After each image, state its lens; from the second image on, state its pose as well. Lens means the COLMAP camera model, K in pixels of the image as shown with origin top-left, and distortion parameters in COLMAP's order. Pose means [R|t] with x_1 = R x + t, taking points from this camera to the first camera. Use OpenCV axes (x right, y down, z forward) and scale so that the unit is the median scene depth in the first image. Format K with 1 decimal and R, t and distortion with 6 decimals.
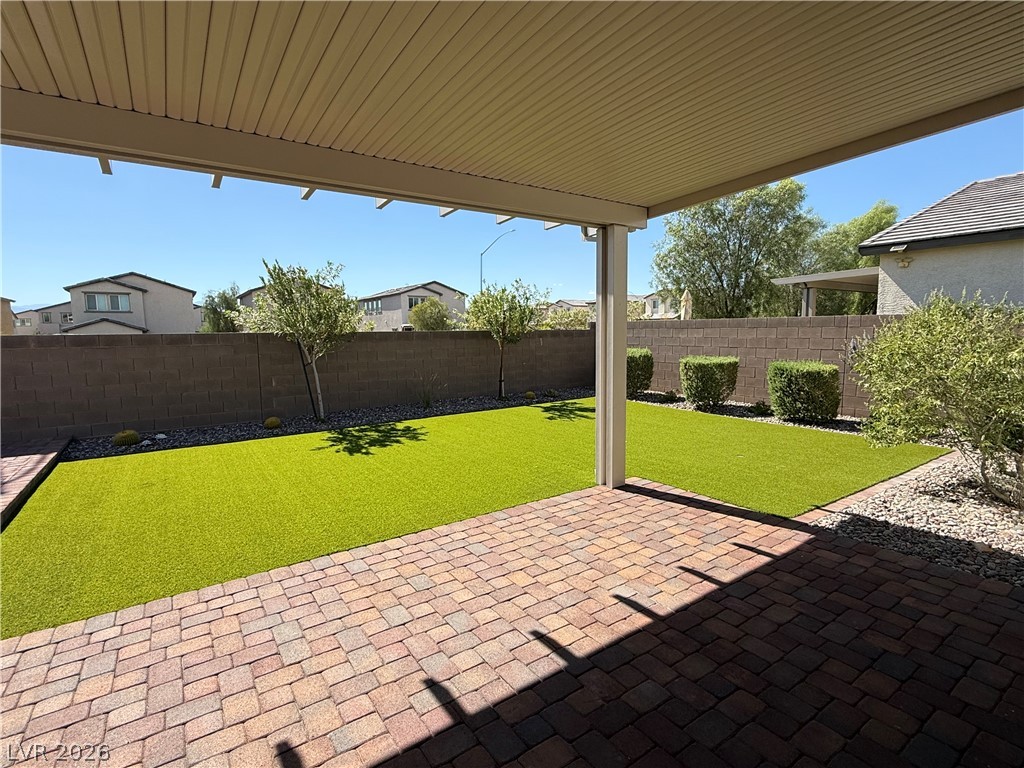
lens RADIAL K [[500.6, 0, 510.2], [0, 500.6, 390.1], [0, 0, 1]] dist [0.002975, -0.002248]
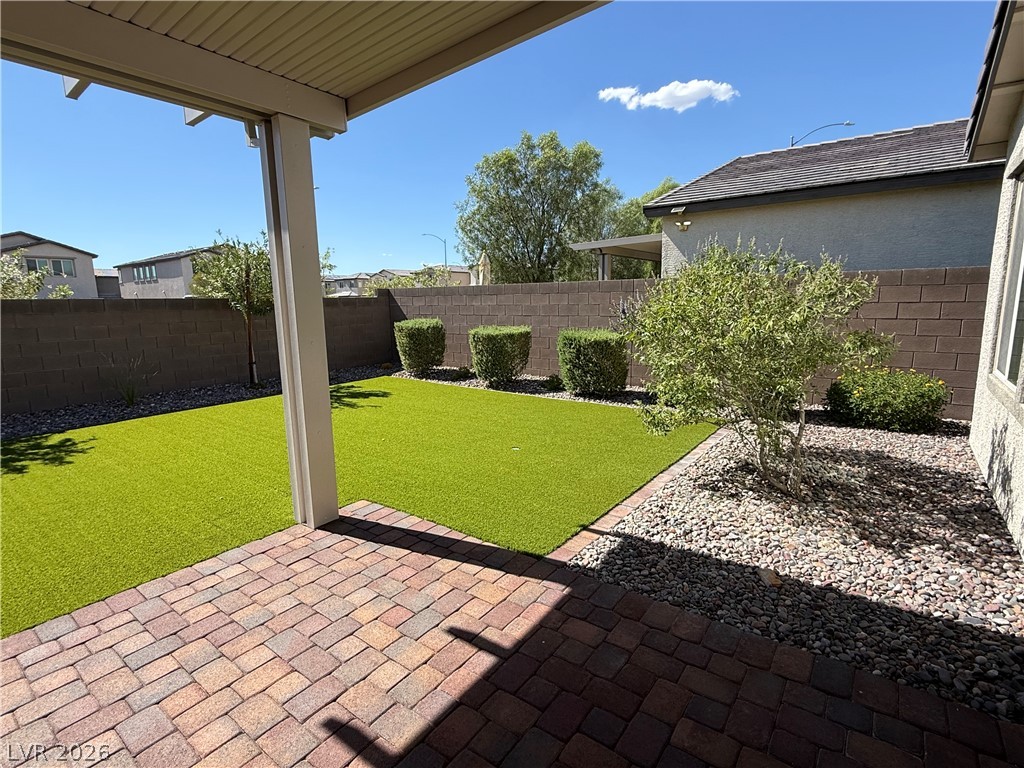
lens RADIAL K [[500.6, 0, 505.8], [0, 500.6, 387.8], [0, 0, 1]] dist [0.002975, -0.002248]
pose [[0.950178, -0.057527, 0.306352, 0.259338], [0.041933, 0.997479, 0.057250, -0.017711], [-0.308873, -0.041551, 0.950195, 0.306803]]
